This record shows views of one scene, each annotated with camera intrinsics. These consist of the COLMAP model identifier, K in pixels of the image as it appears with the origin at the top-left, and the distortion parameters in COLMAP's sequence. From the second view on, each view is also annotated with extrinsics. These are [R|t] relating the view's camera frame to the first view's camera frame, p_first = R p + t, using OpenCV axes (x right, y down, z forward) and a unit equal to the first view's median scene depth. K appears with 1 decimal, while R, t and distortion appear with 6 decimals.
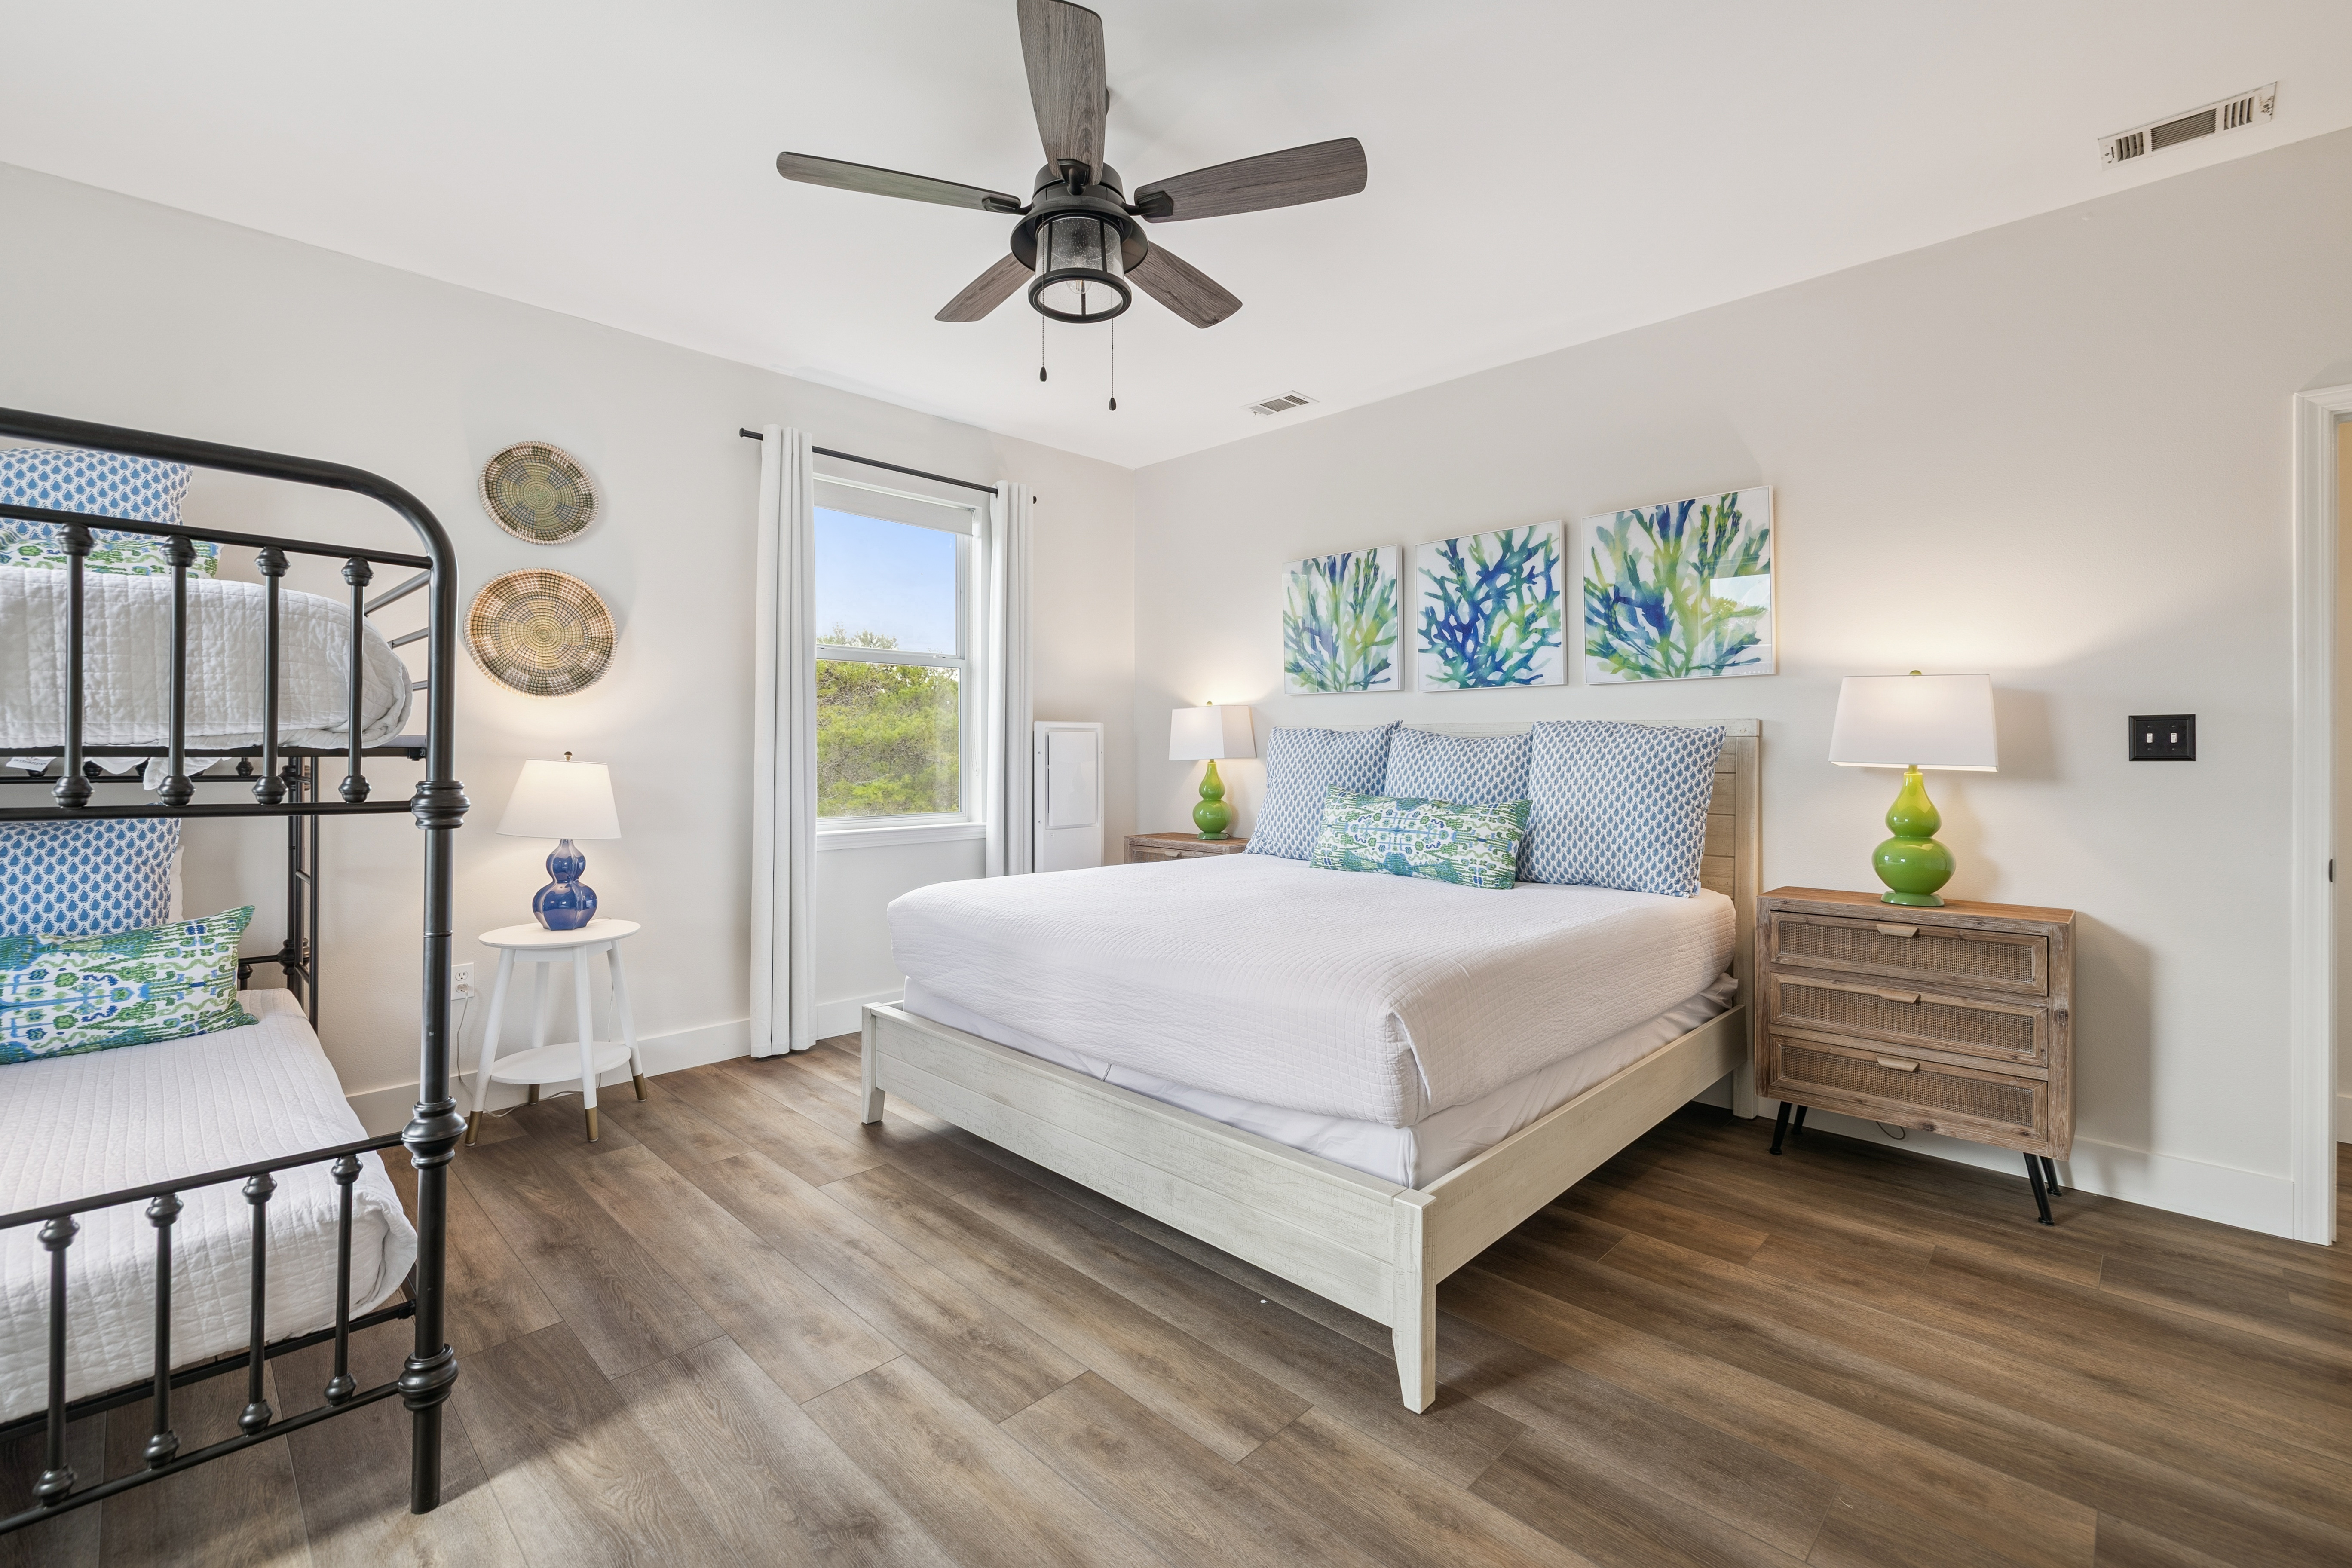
lens RADIAL K [[1006.9, 0, 1161.2], [0, 1006.9, 760.2], [0, 0, 1]] dist [0.001315, 0.000419]
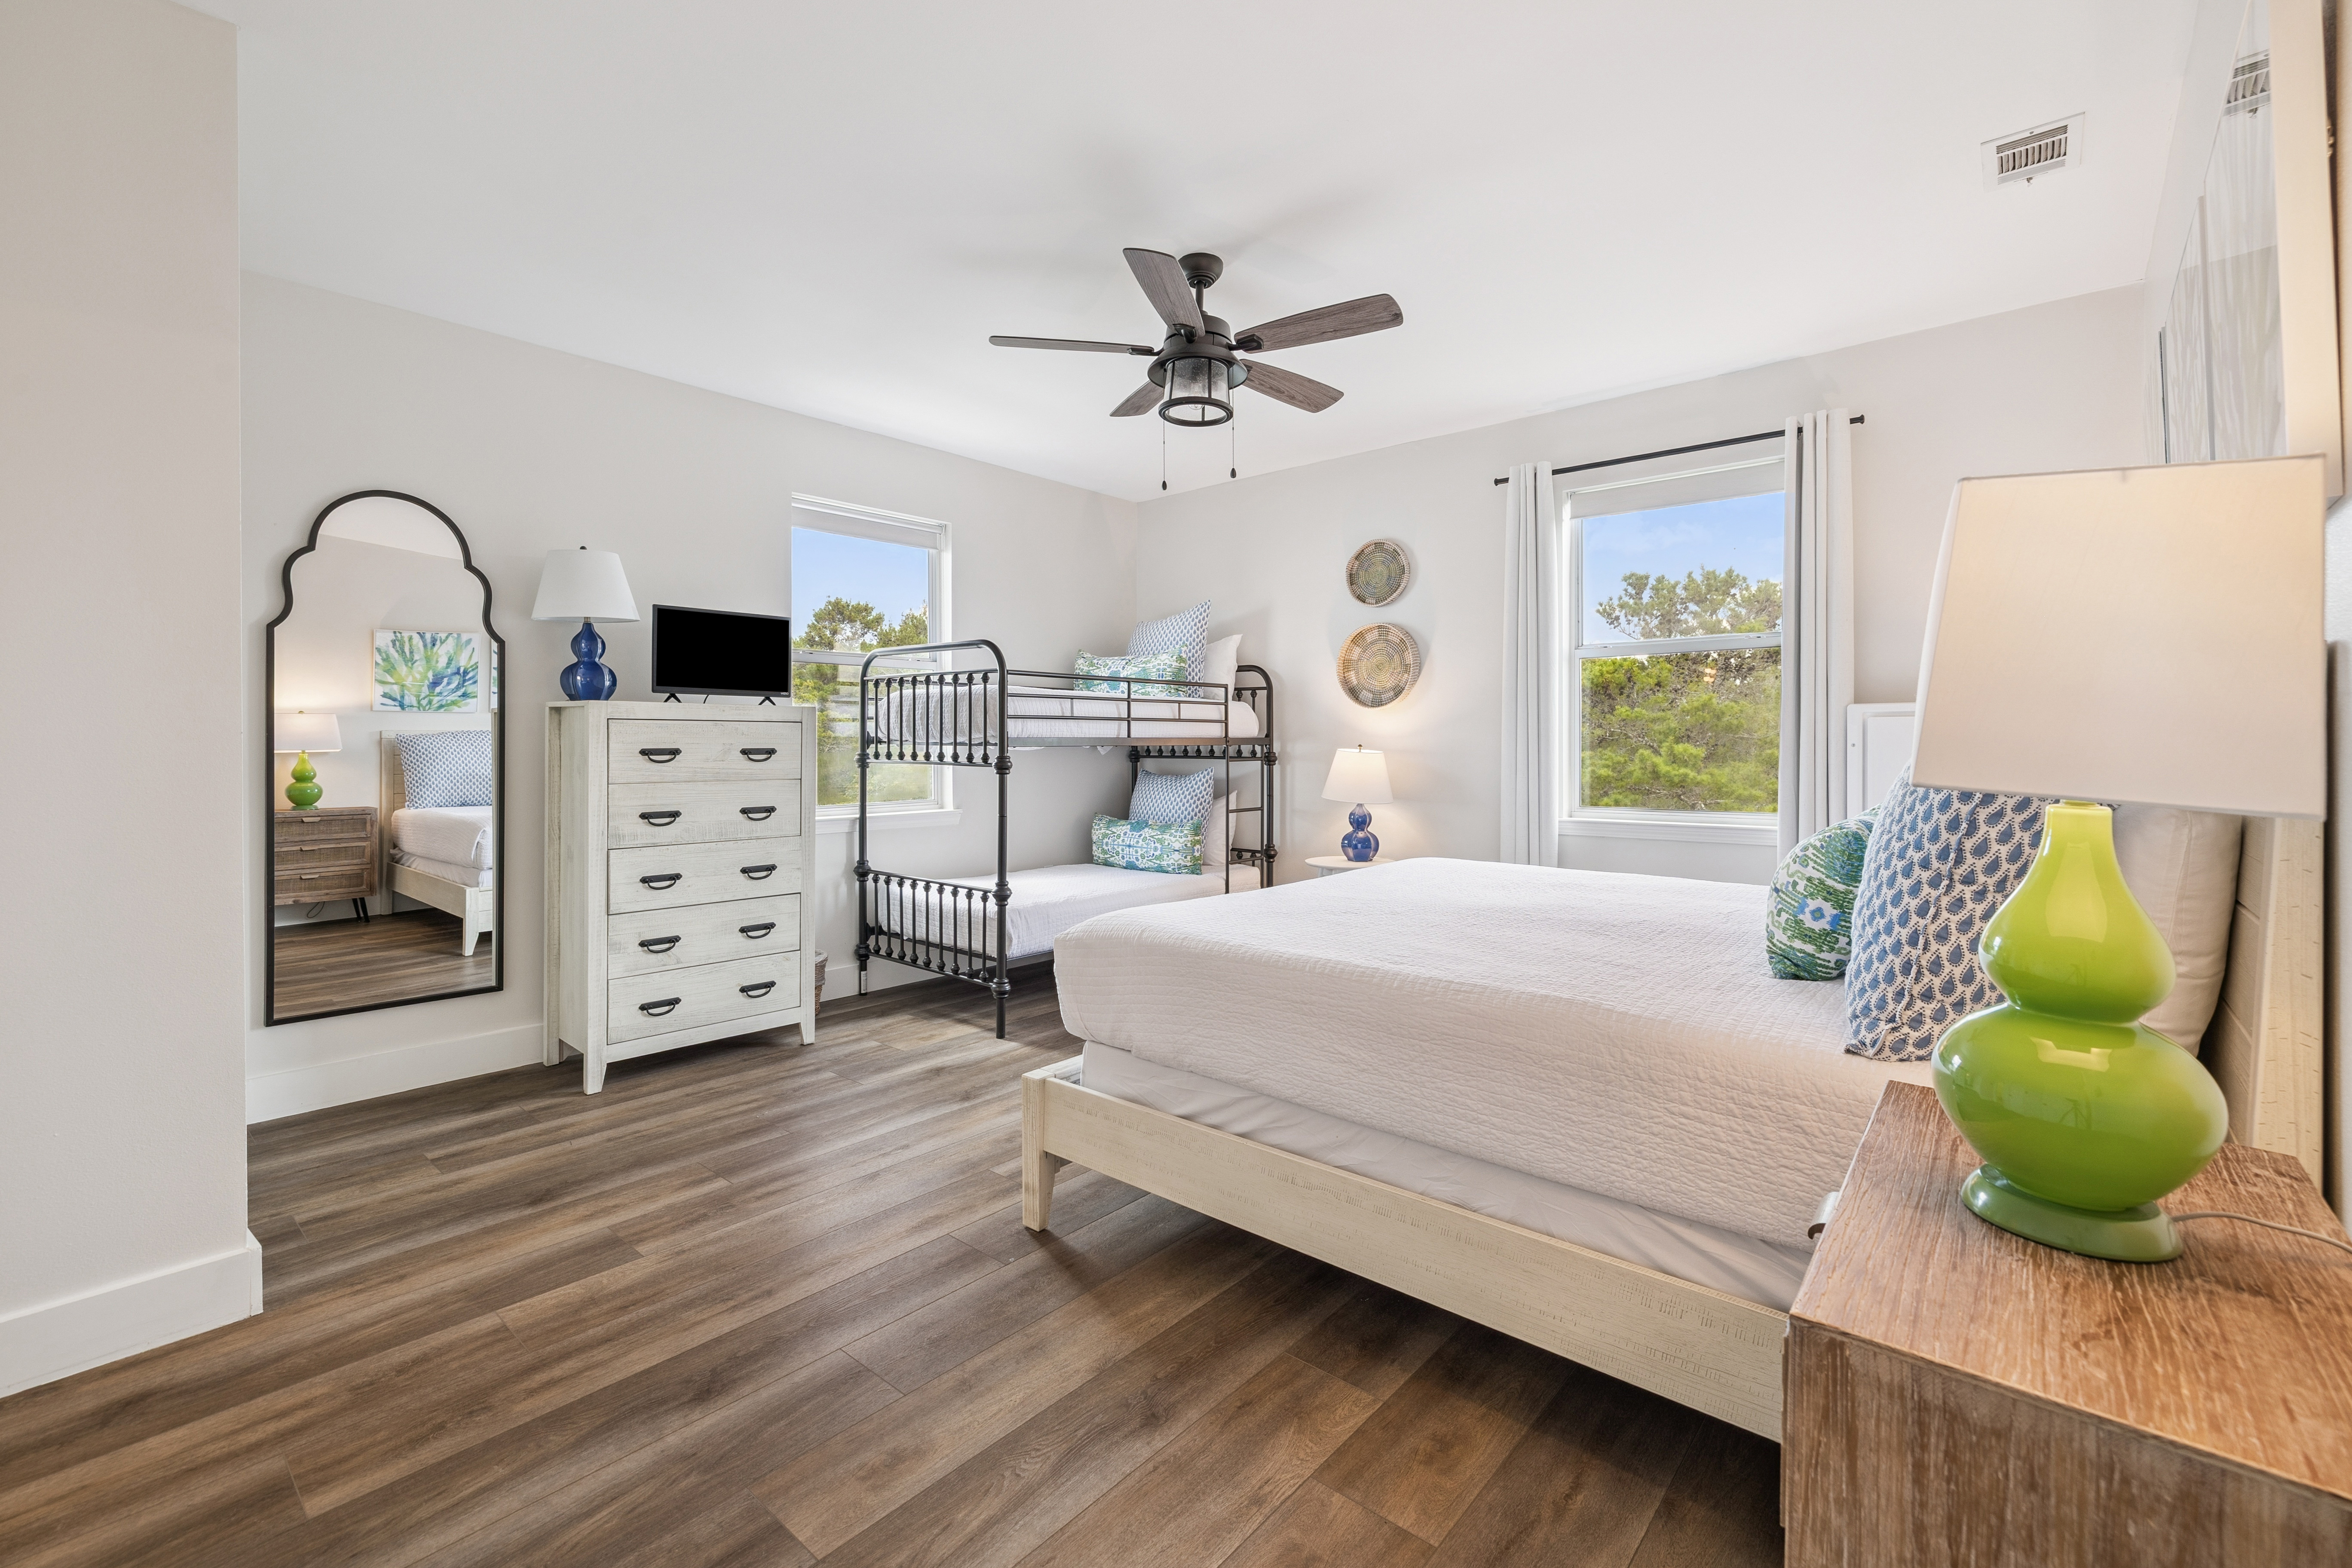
lens RADIAL K [[1006.9, 0, 1161.2], [0, 1006.9, 760.2], [0, 0, 1]] dist [0.001315, 0.000419]
pose [[0.061044, 0.013511, -0.998044, 1.275660], [-0.007397, 0.999887, 0.013084, -0.003309], [0.998108, 0.006584, 0.061137, 0.859229]]
